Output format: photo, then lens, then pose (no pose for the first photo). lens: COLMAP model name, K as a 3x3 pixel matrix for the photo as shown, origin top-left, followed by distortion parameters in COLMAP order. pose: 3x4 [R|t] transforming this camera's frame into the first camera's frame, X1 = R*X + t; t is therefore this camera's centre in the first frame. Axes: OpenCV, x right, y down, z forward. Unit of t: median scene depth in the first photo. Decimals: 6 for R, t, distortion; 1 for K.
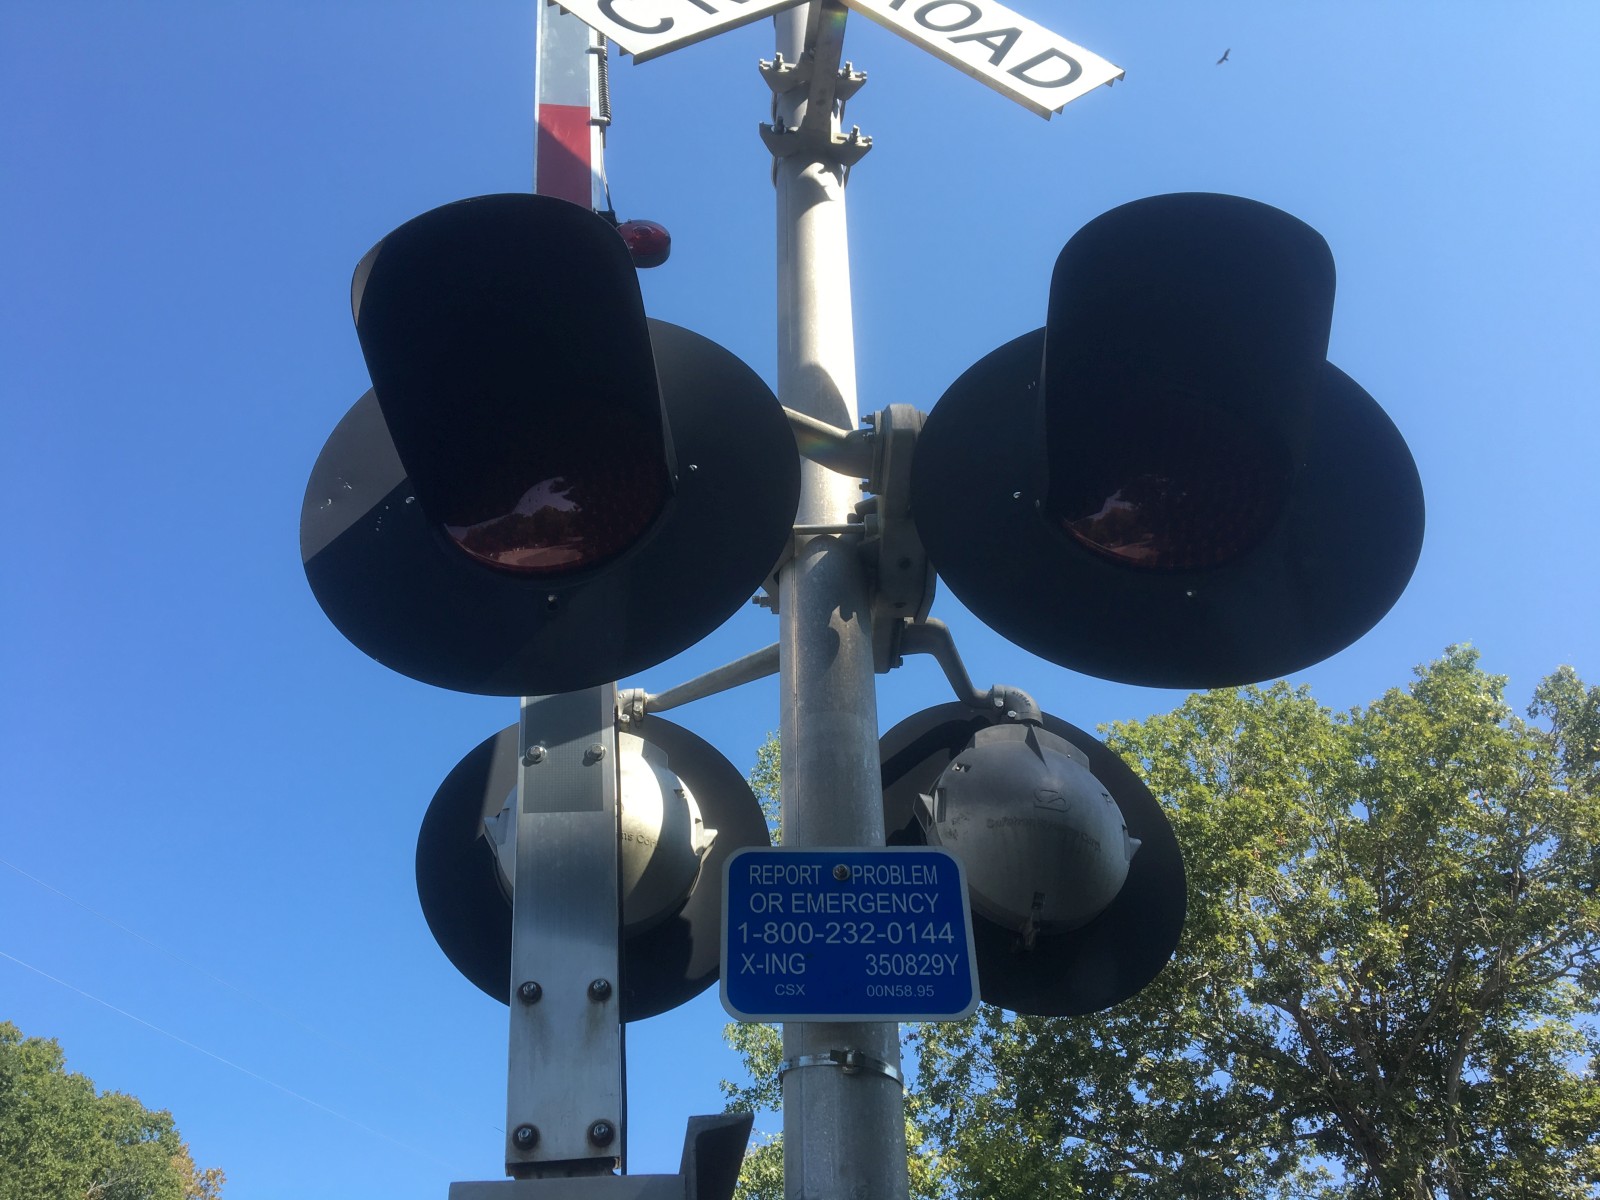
lens RADIAL K [[1334.7, 0, 790.9], [0, 1334.7, 616.6], [0, 0, 1]] dist [0.074996, -0.103503]
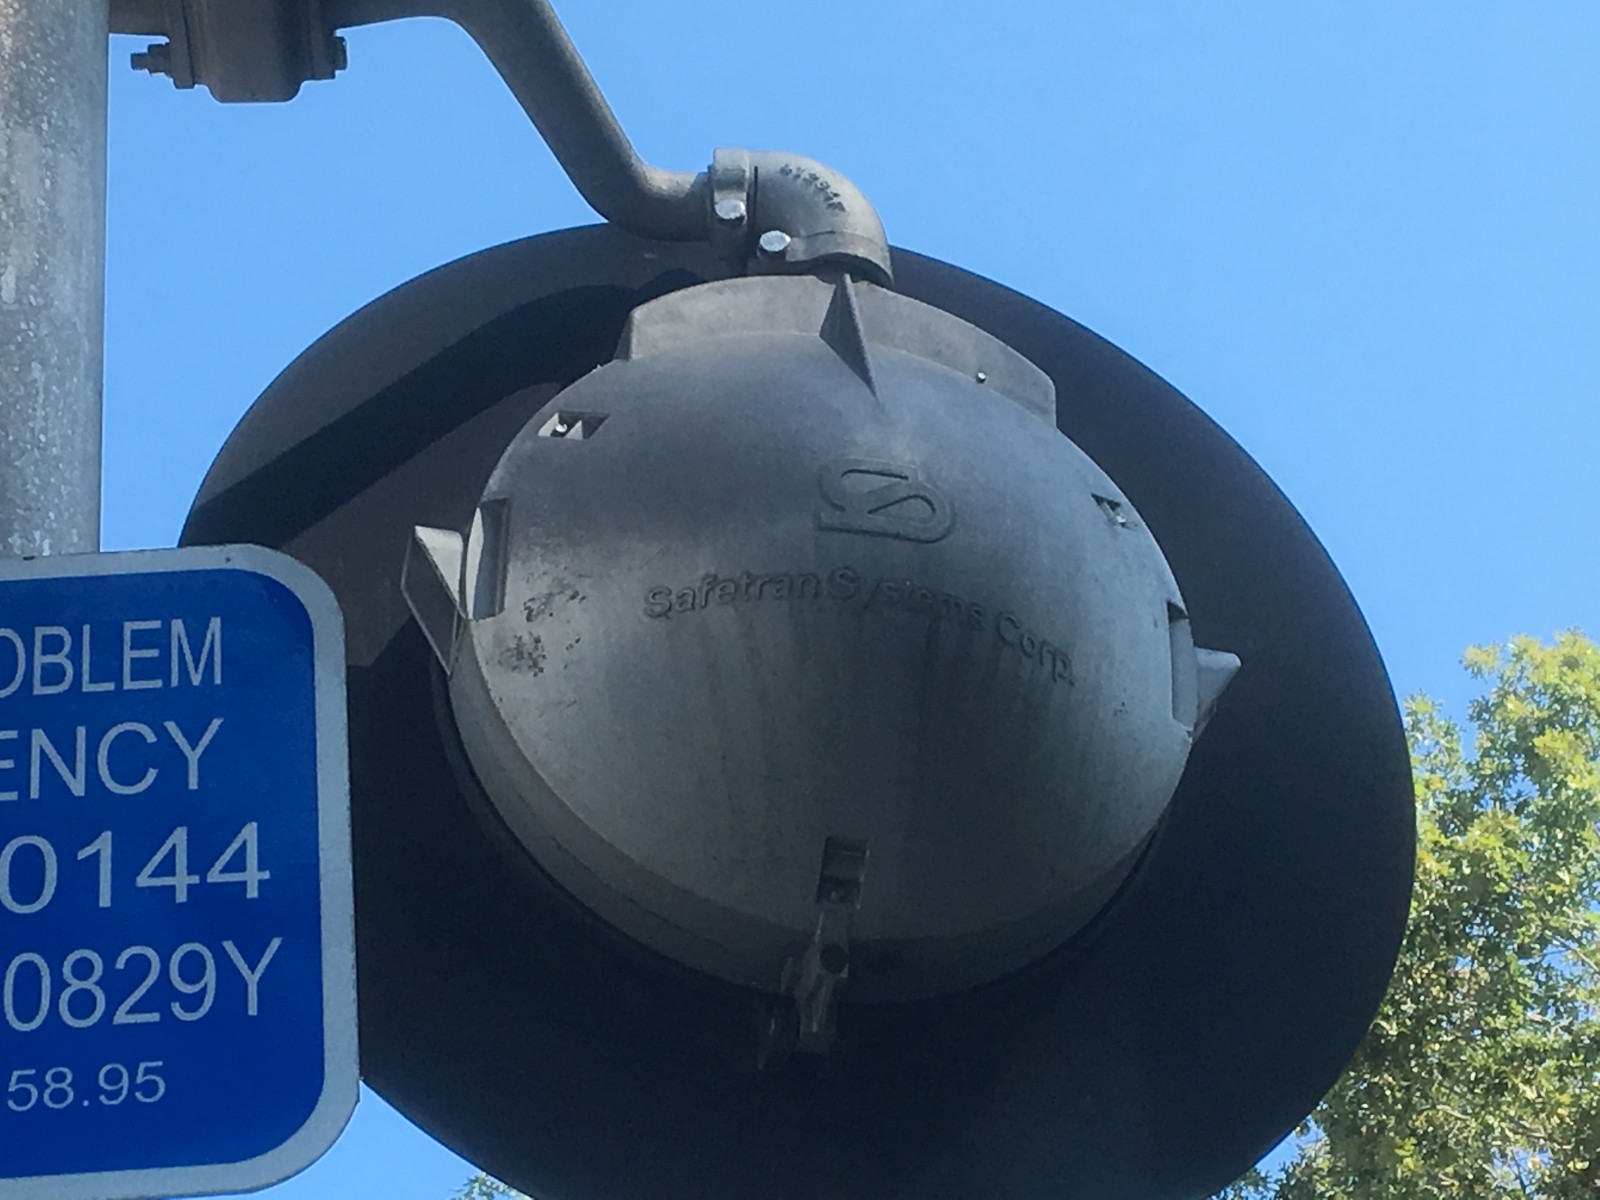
lens RADIAL K [[4020.0, 0, 802.8], [0, 4020.0, 595.1], [0, 0, 1]] dist [0.002838, 0.000000]
pose [[0.996905, -0.056057, 0.055127, 0.128614], [0.053471, 0.997447, 0.047322, 0.112188], [-0.057639, -0.044228, 0.997357, 0.185649]]
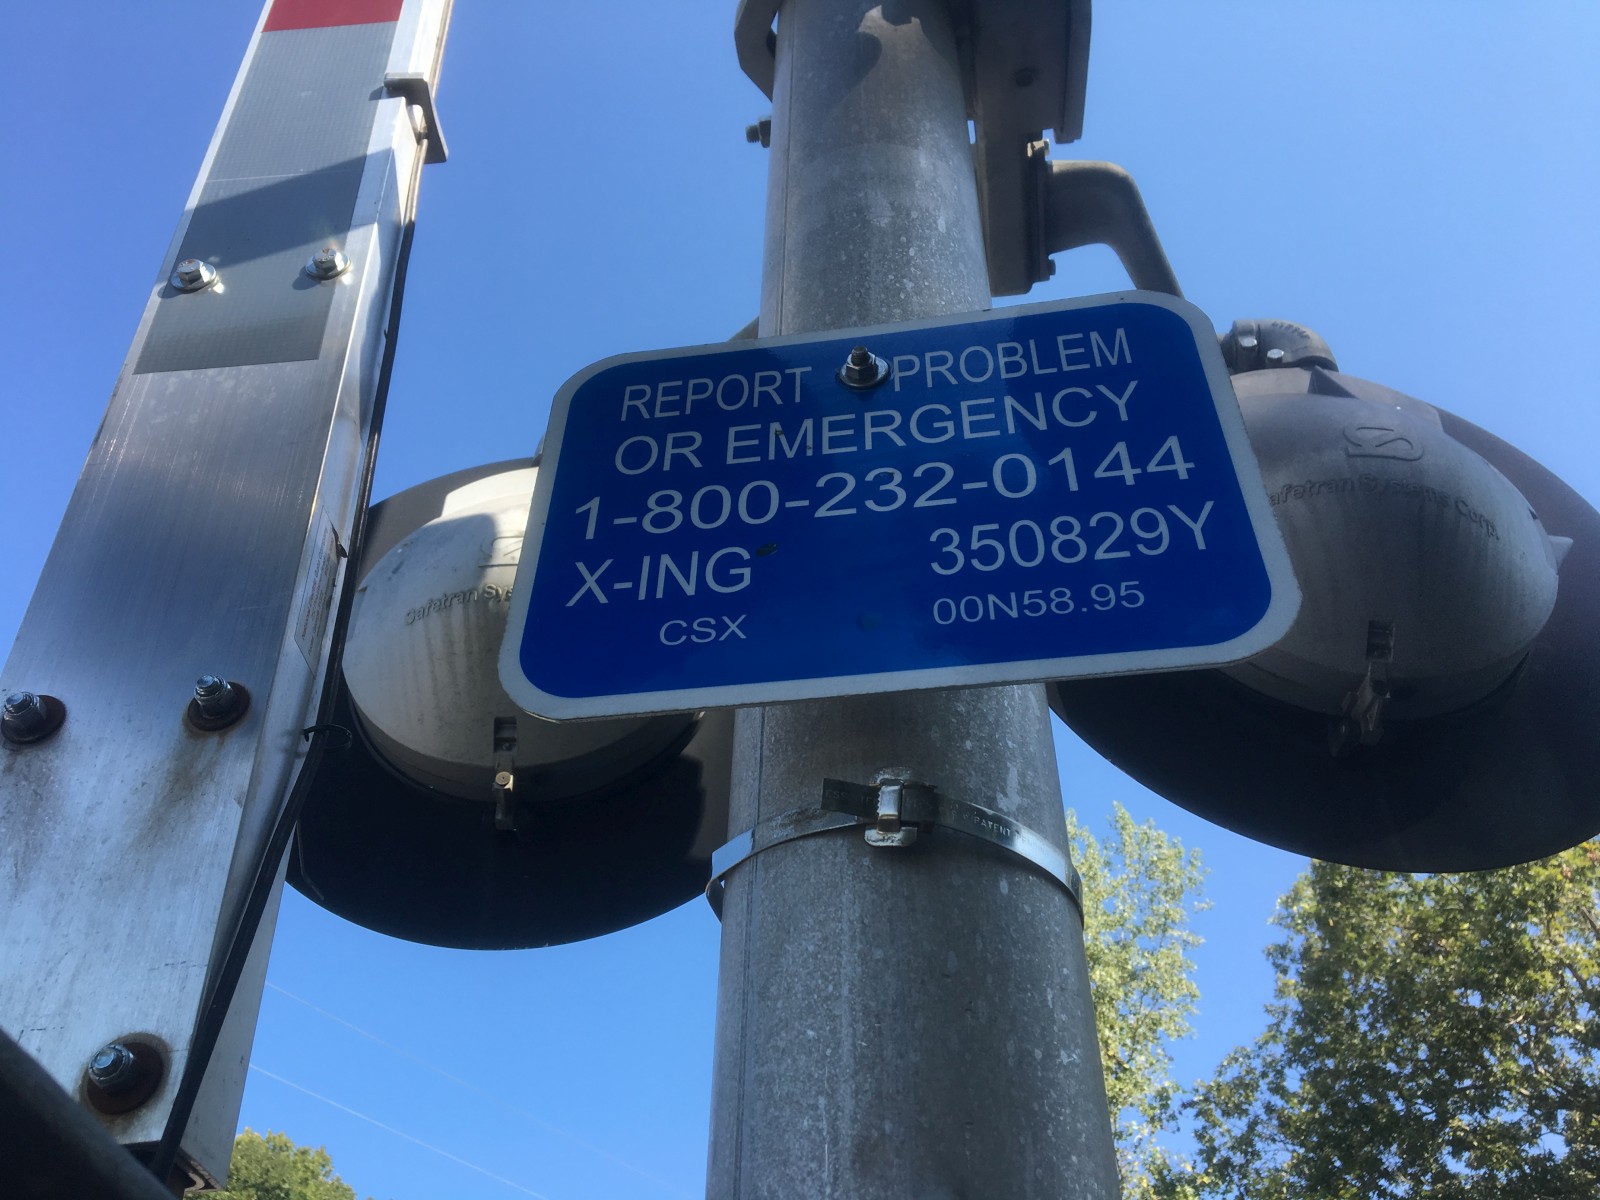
lens RADIAL K [[1334.7, 0, 796.0], [0, 1334.7, 599.3], [0, 0, 1]] dist [0.074996, -0.103503]
pose [[0.983497, -0.101065, -0.150065, 0.050152], [0.090400, 0.992980, -0.076282, 0.205122], [0.156721, 0.061457, 0.985729, 0.464981]]
